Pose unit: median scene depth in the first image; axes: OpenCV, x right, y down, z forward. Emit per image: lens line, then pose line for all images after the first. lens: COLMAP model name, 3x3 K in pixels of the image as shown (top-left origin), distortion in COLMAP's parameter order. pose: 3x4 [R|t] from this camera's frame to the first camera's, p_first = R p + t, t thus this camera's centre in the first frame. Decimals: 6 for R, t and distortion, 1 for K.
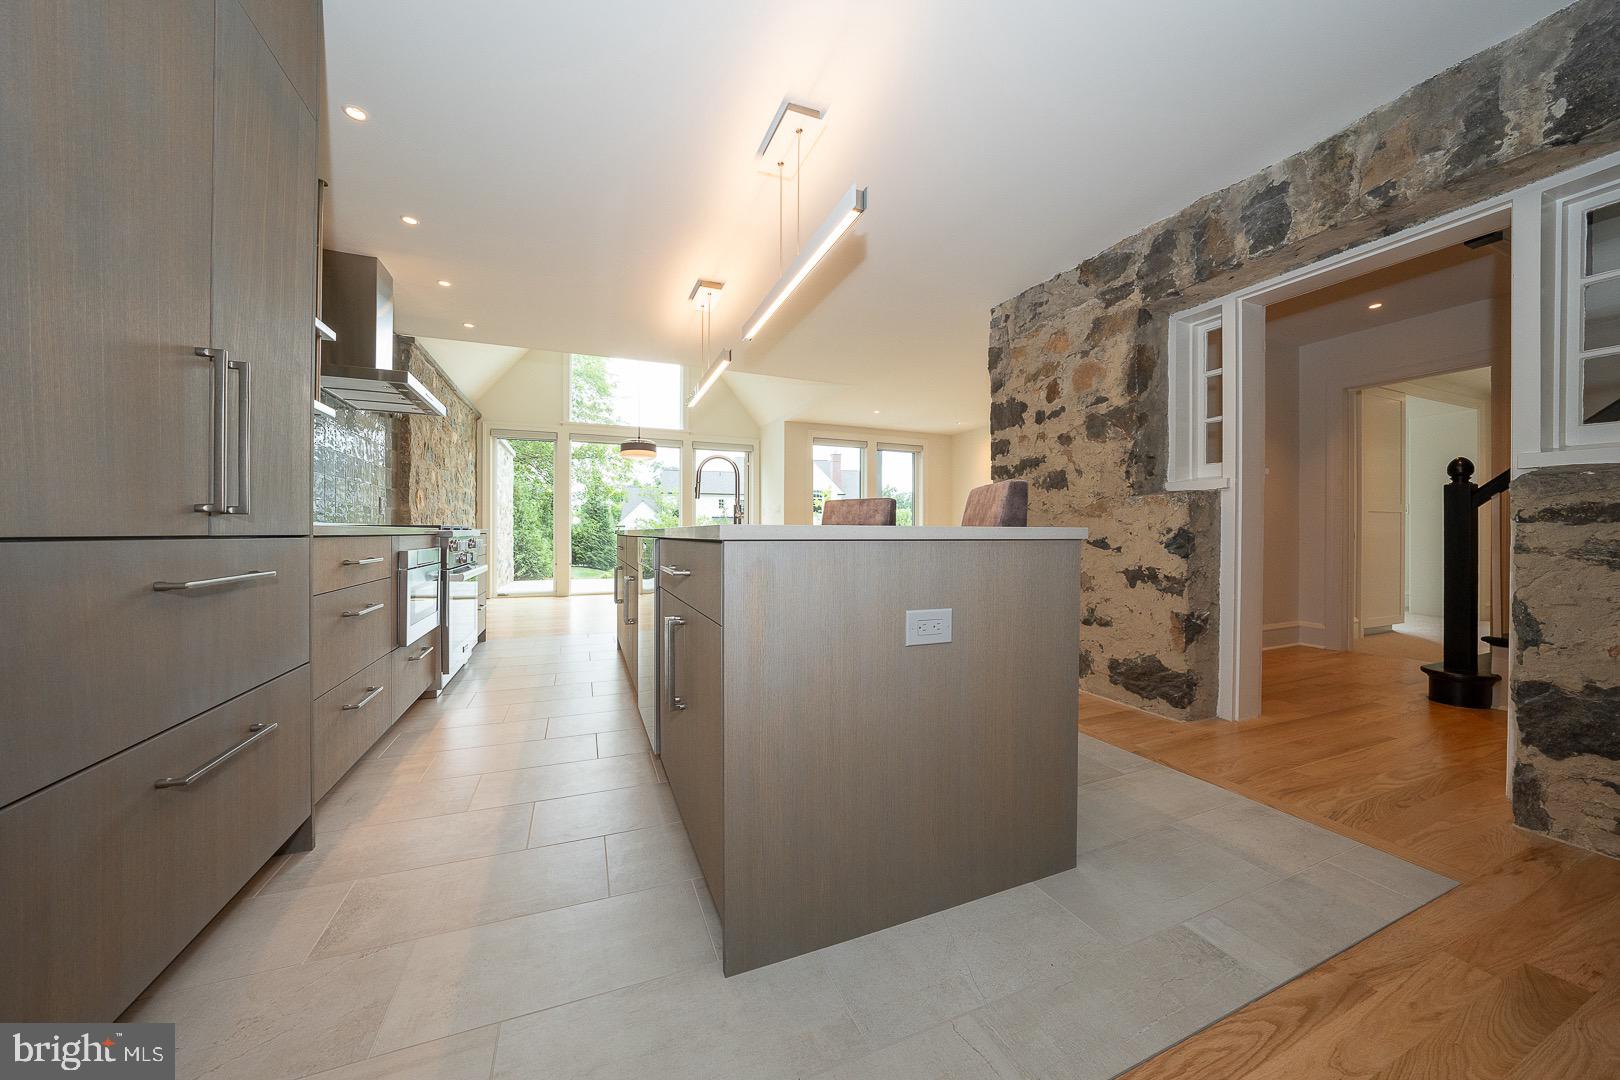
lens RADIAL K [[558.0, 0, 814.2], [0, 558.0, 532.8], [0, 0, 1]] dist [-0.026943, 0.005780]
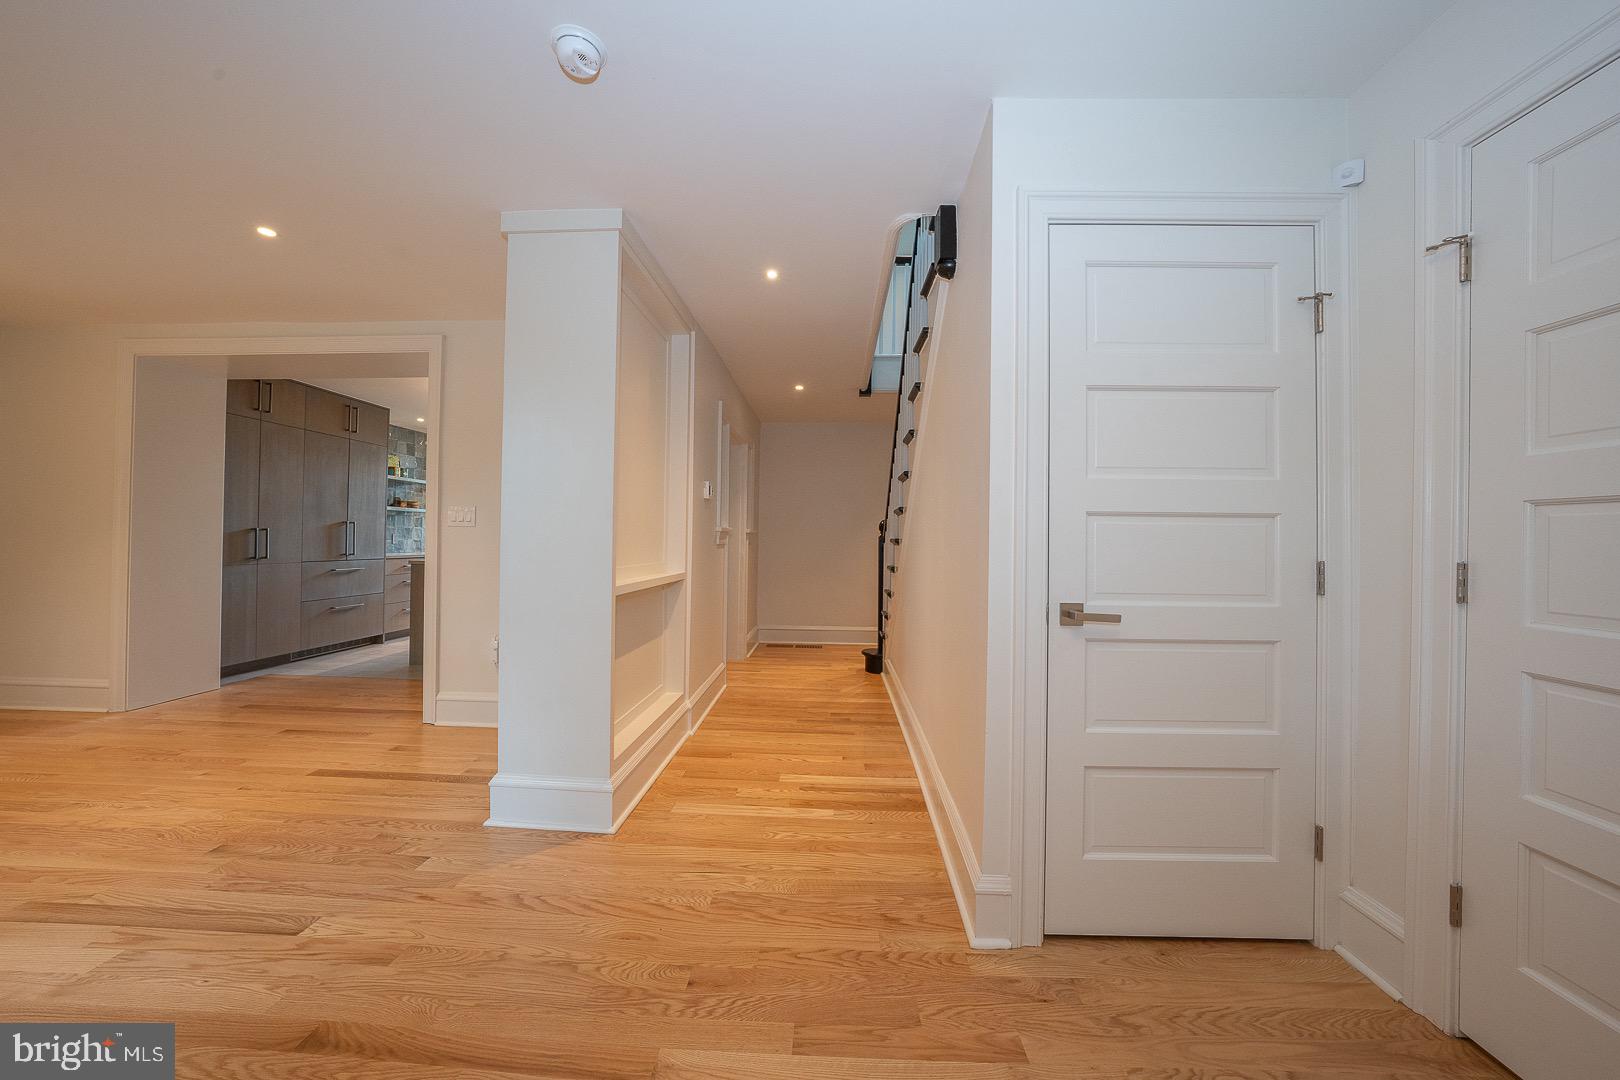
lens RADIAL K [[558.0, 0, 809.3], [0, 558.0, 537.0], [0, 0, 1]] dist [-0.026943, 0.005780]
pose [[0.899634, 0.006287, -0.436599, 1.726440], [-0.009673, 0.999938, -0.005533, -0.082414], [0.436537, 0.009201, 0.899639, -0.562403]]
